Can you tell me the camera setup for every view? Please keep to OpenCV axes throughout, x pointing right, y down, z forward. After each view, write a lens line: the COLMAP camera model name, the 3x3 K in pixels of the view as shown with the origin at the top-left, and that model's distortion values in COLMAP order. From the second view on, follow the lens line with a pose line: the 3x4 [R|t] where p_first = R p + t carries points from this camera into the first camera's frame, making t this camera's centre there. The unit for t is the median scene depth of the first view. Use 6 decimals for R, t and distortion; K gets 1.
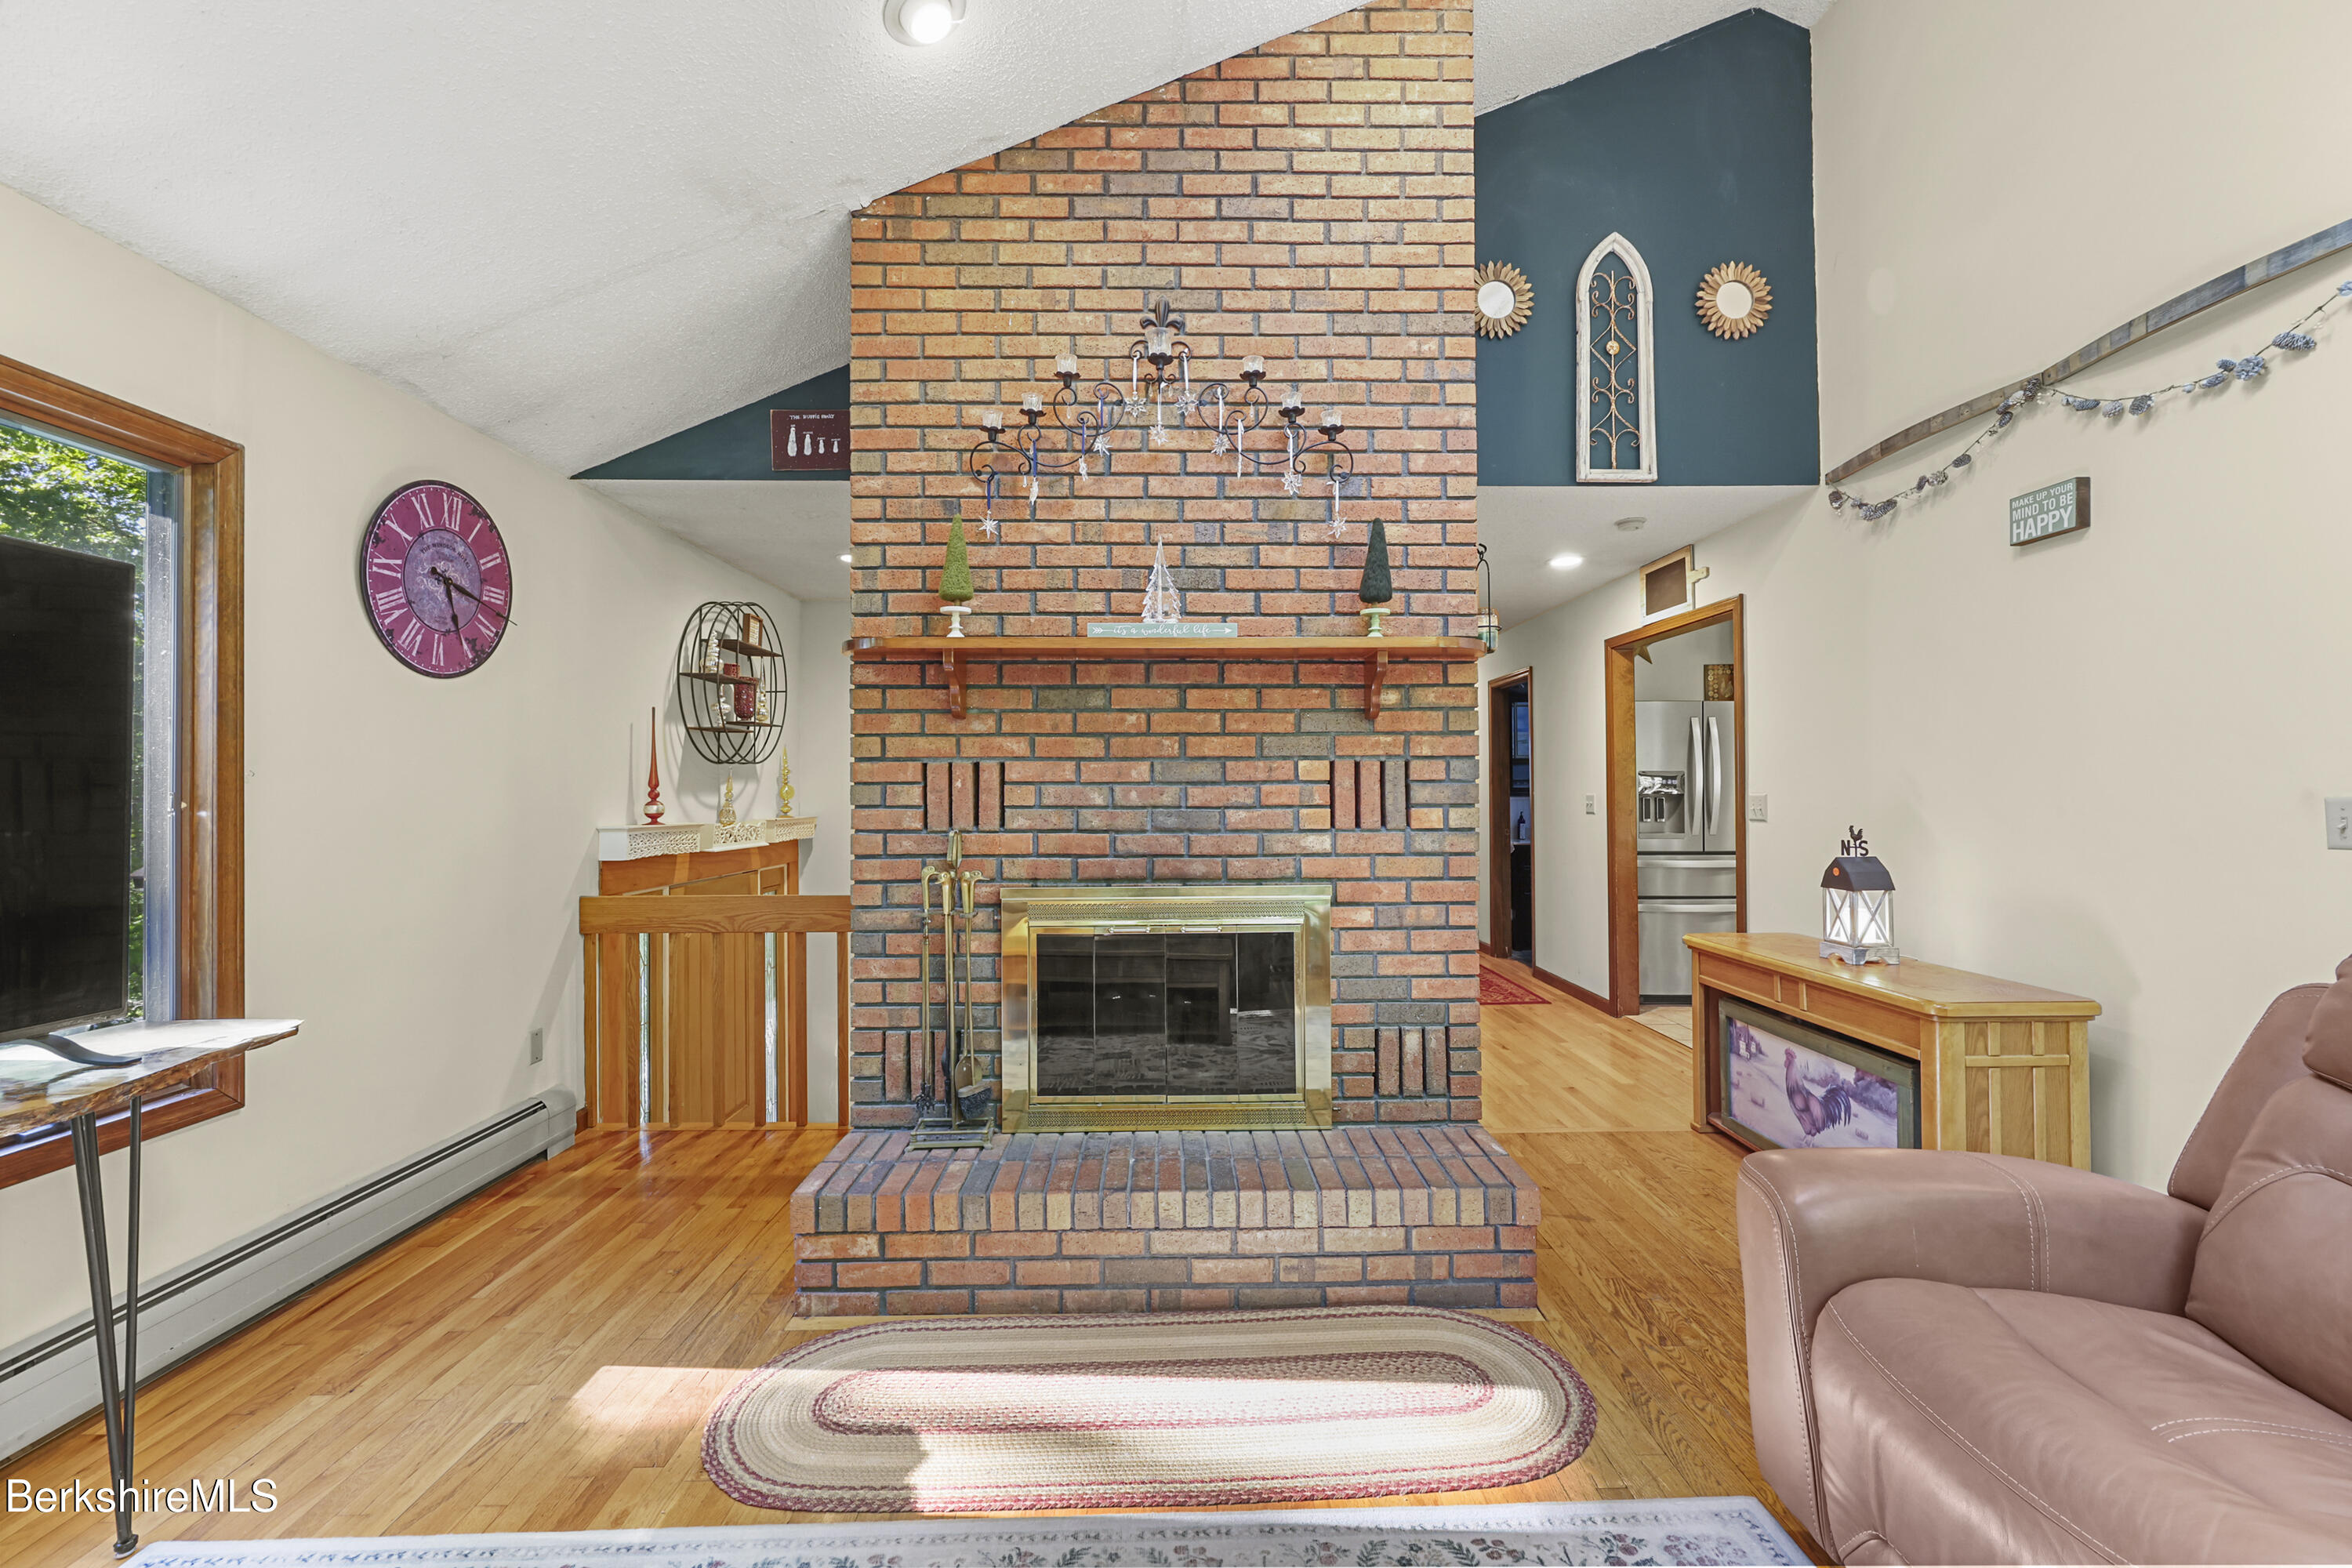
lens RADIAL K [[954.4, 0, 1175.9], [0, 954.4, 779.4], [0, 0, 1]] dist [-0.000938, 0.000086]
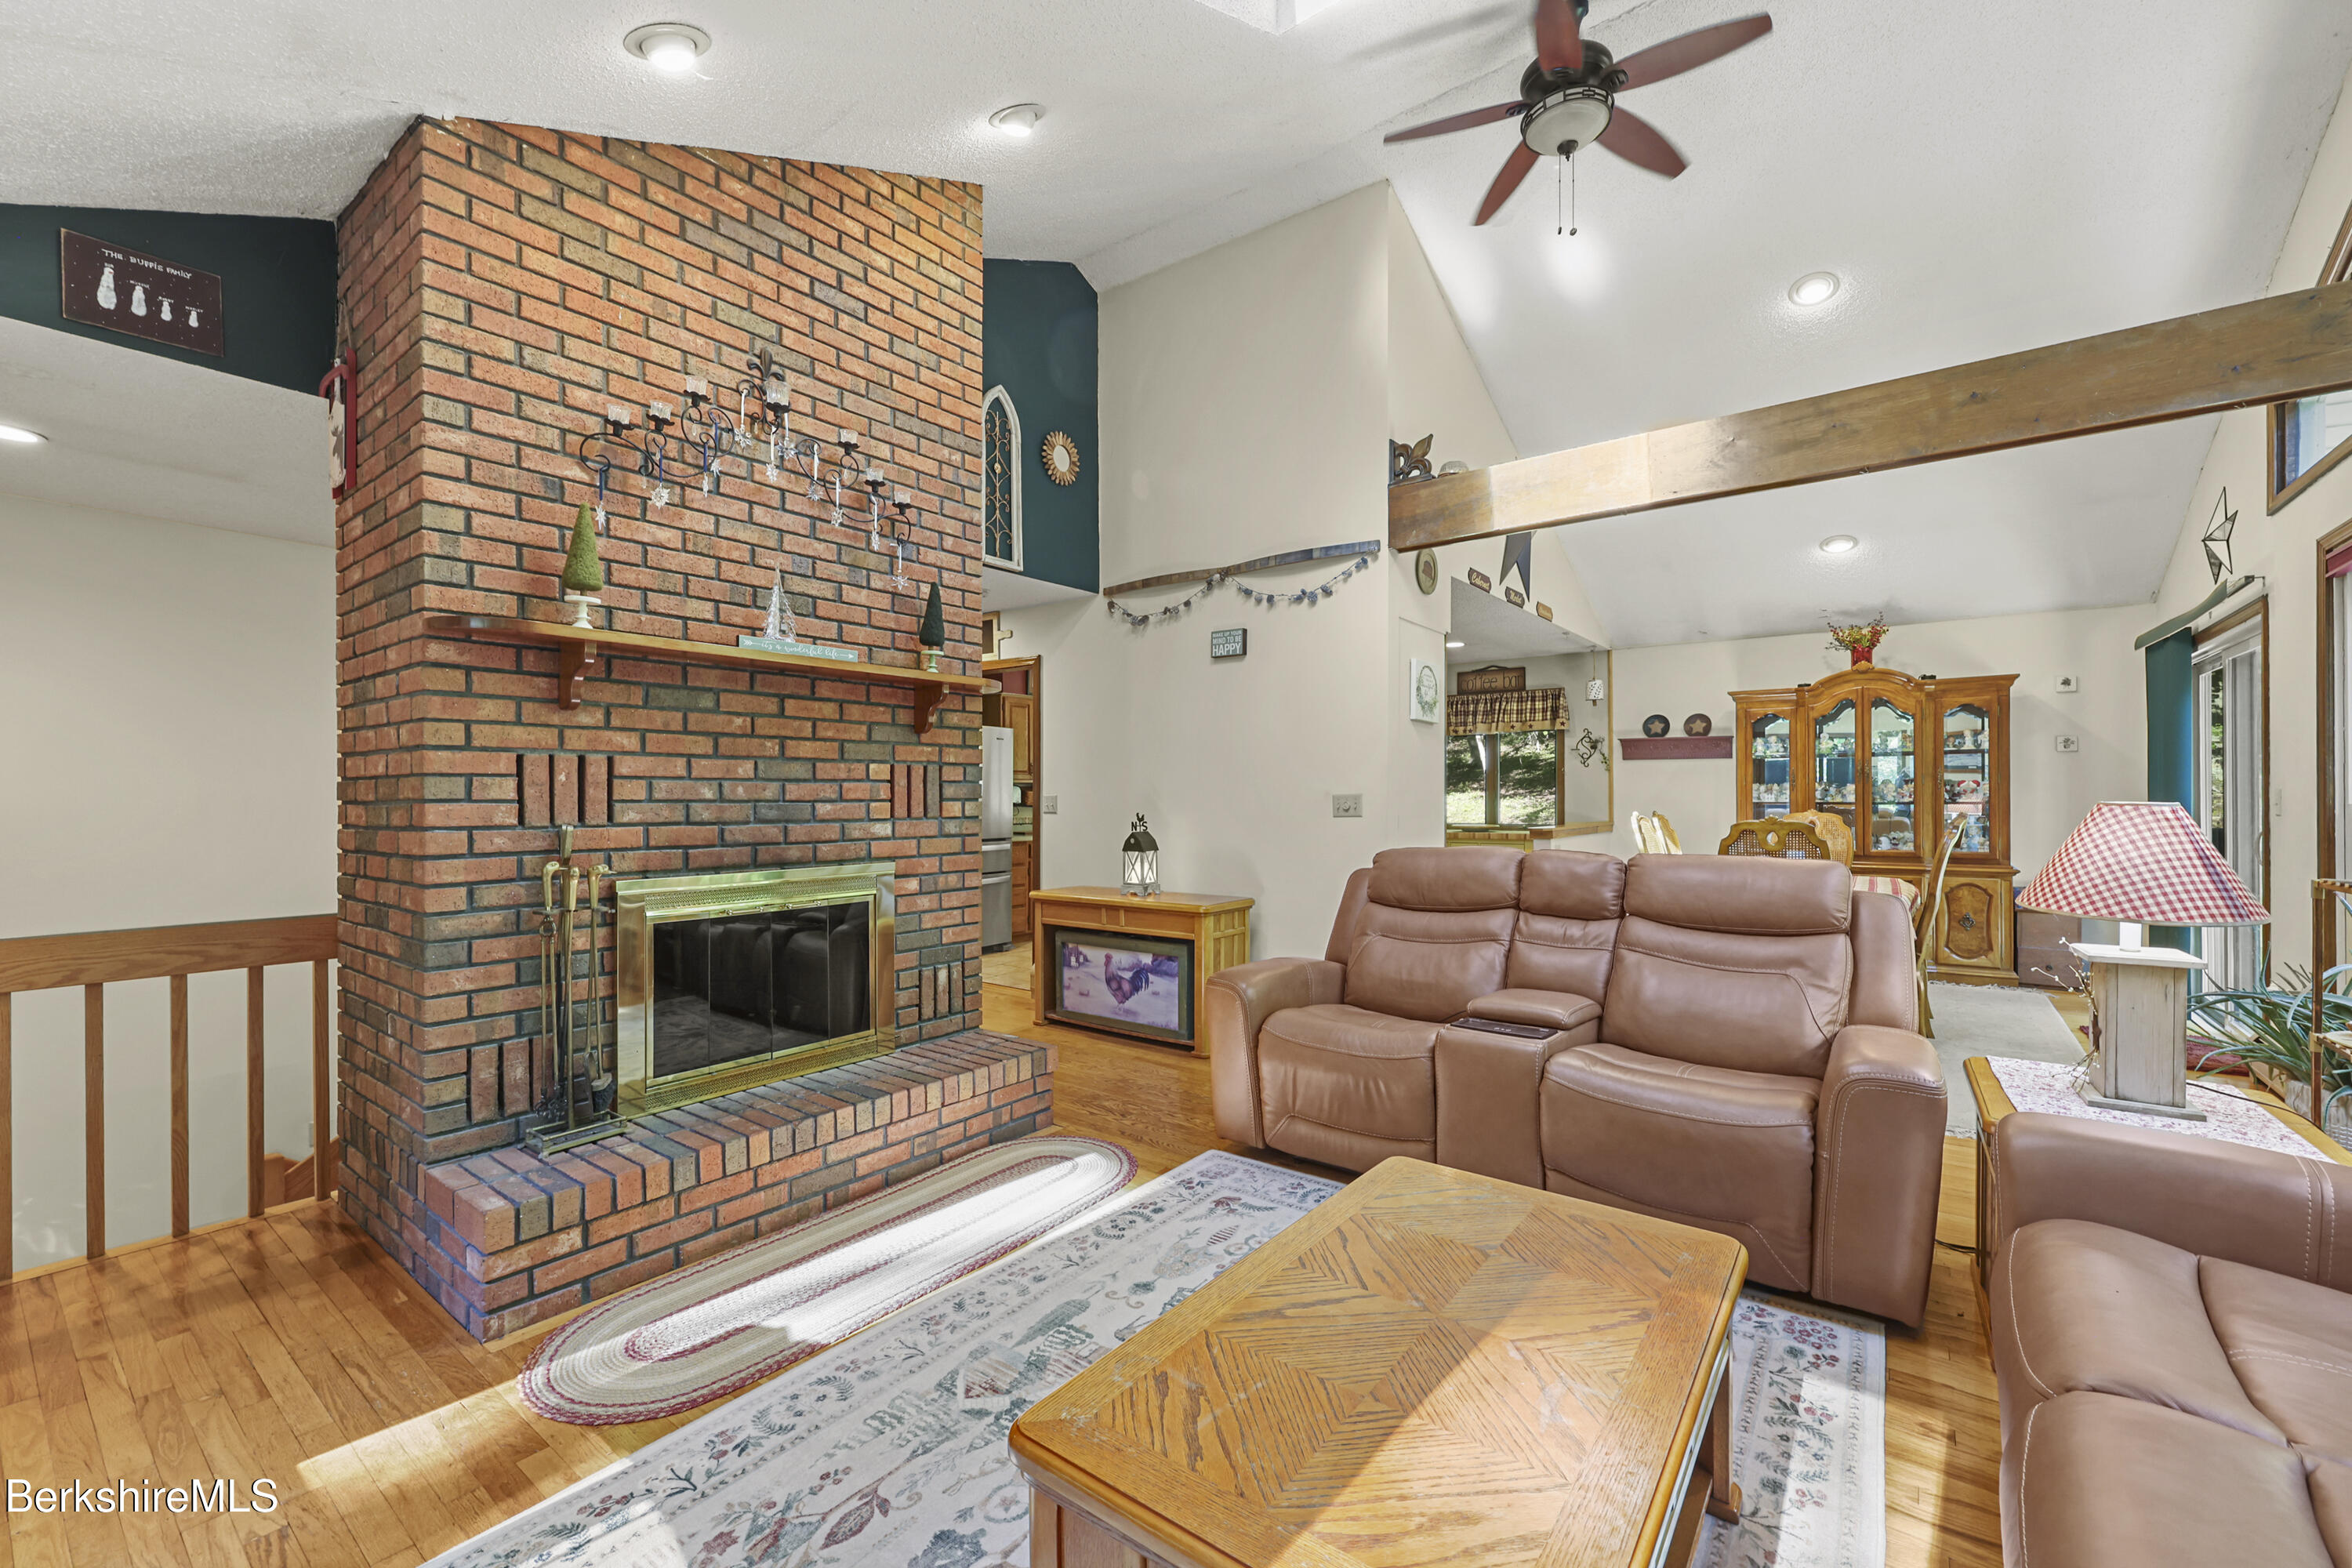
lens RADIAL K [[954.4, 0, 1200.0], [0, 954.4, 807.3], [0, 0, 1]] dist [-0.000938, 0.000086]
pose [[0.607700, -0.006059, 0.794143, -0.599951], [-0.010929, 0.999812, 0.015992, 0.012626], [-0.794091, -0.018398, 0.607520, -0.098077]]
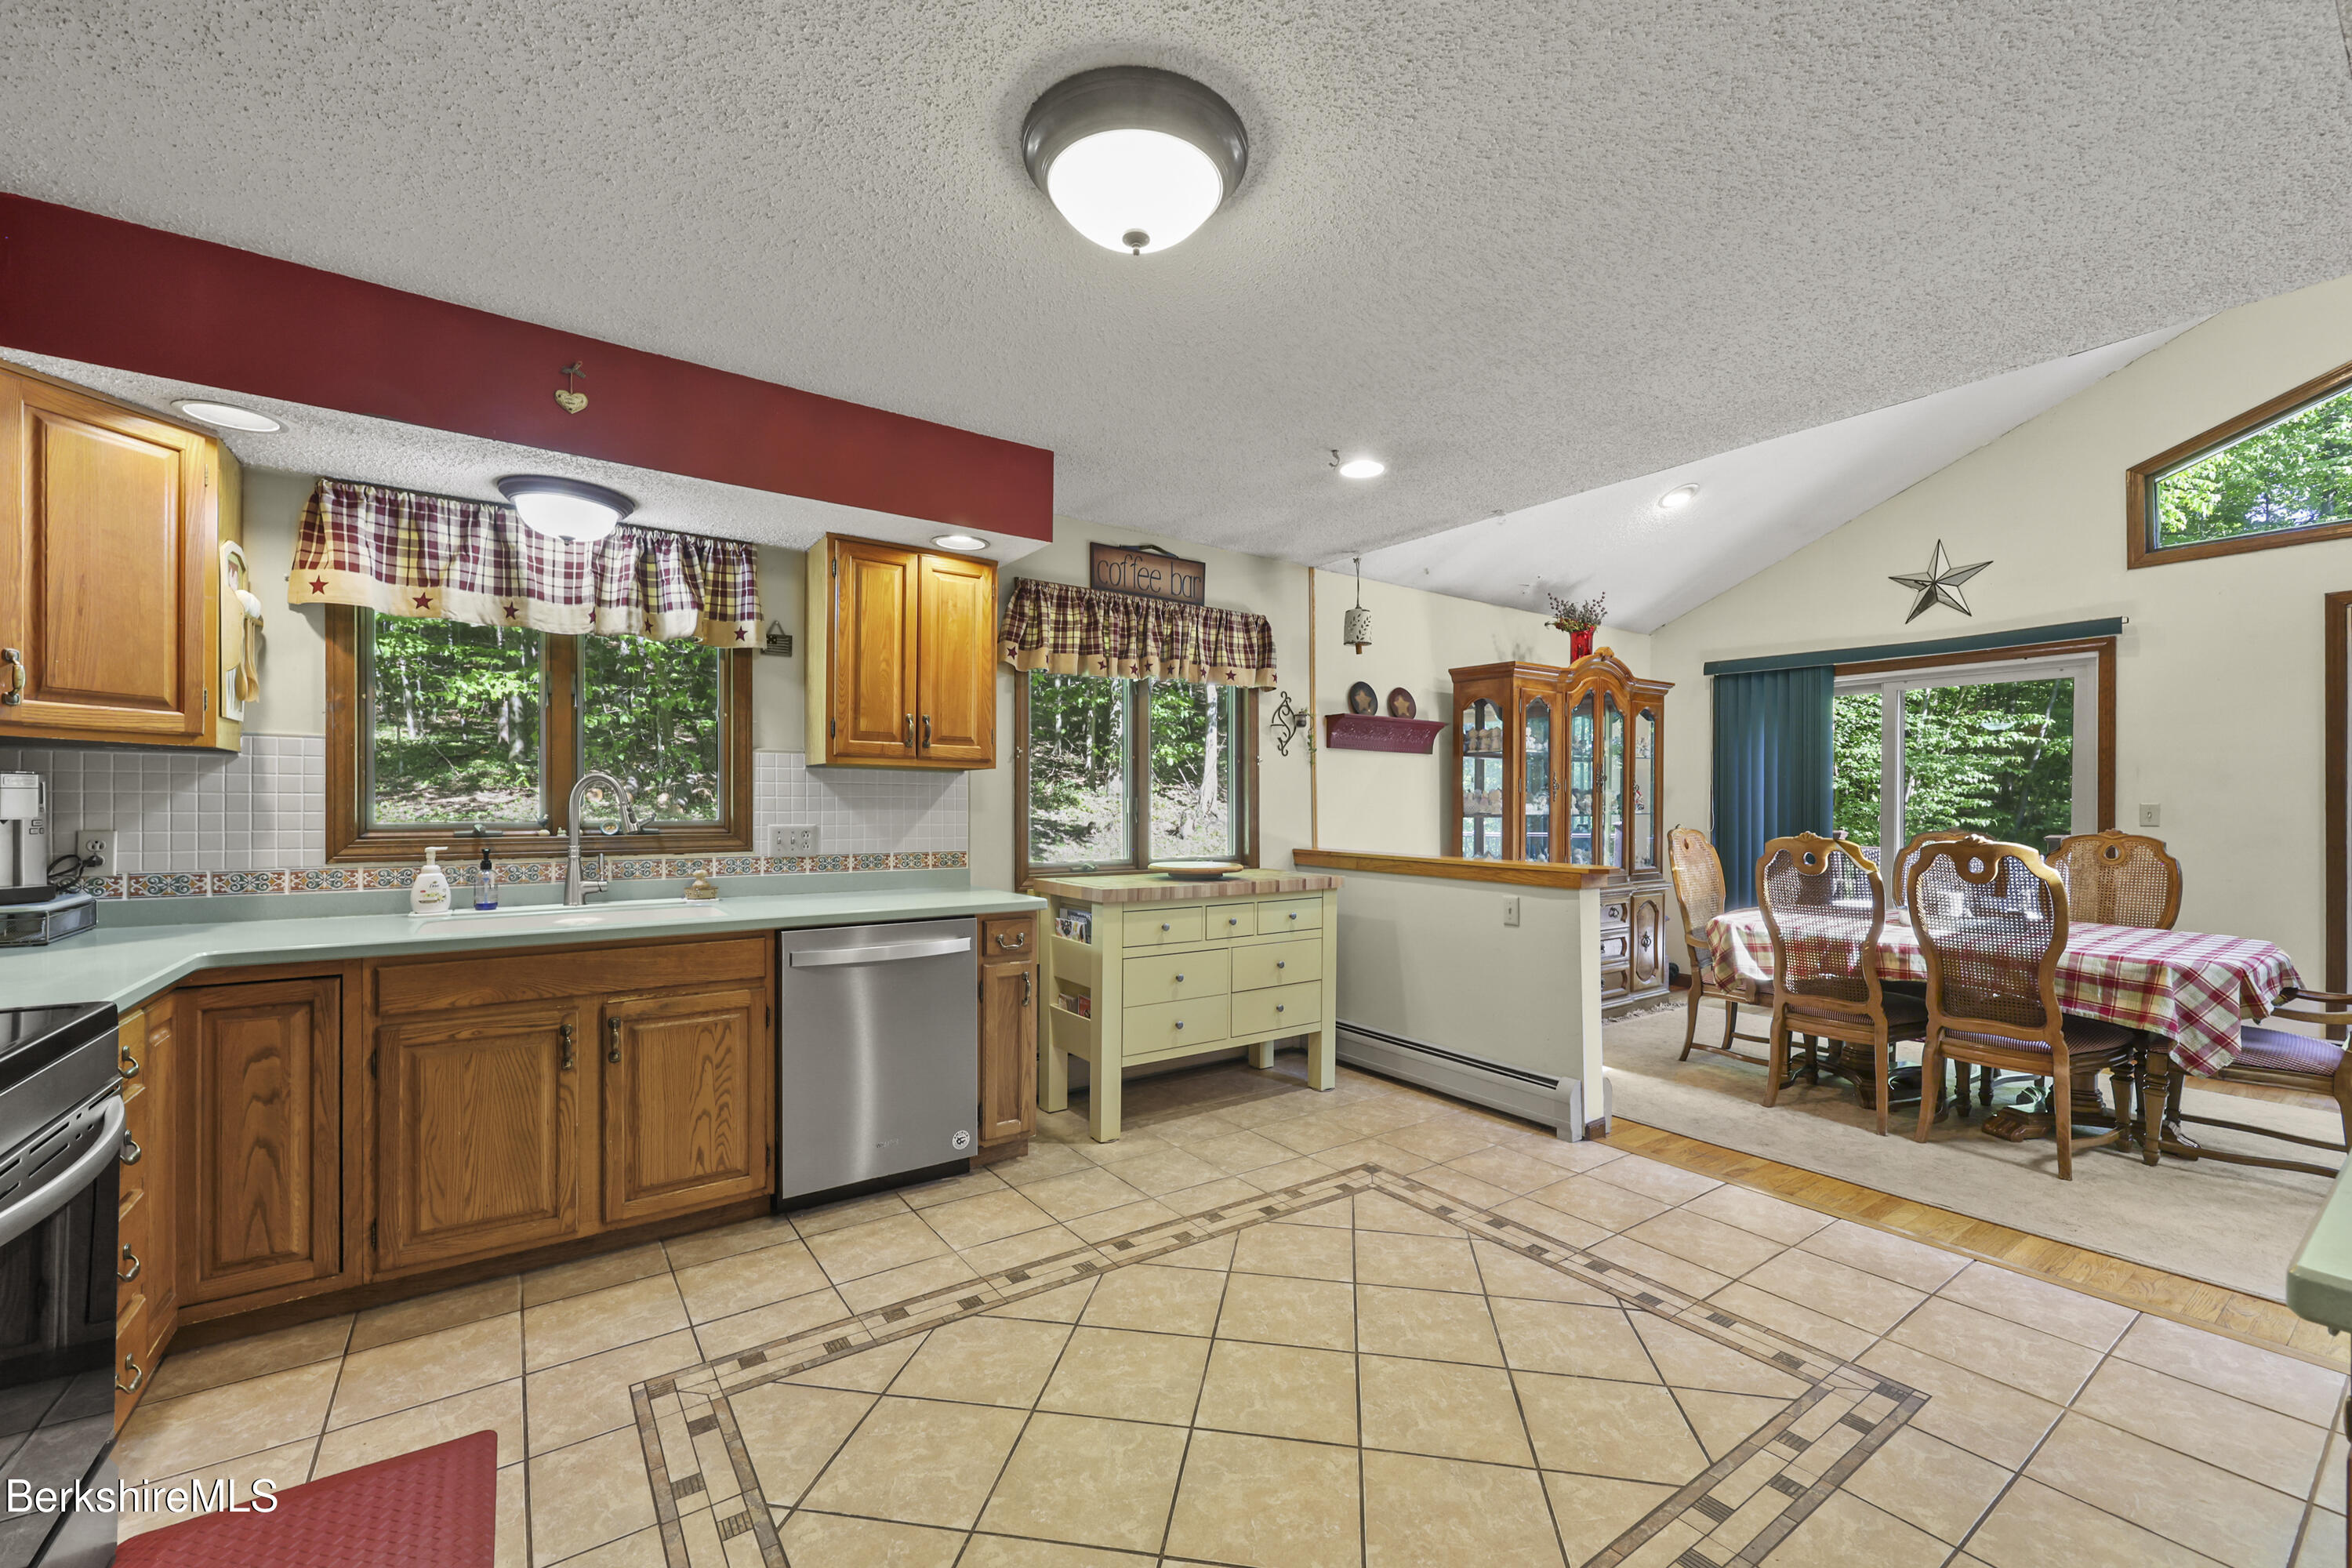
lens RADIAL K [[954.4, 0, 1184.0], [0, 954.4, 813.1], [0, 0, 1]] dist [-0.000938, 0.000086]
pose [[-0.564815, -0.000600, 0.825218, 1.103643], [-0.010281, 0.999927, -0.006310, 0.039597], [-0.825154, -0.012048, -0.564780, 1.858997]]
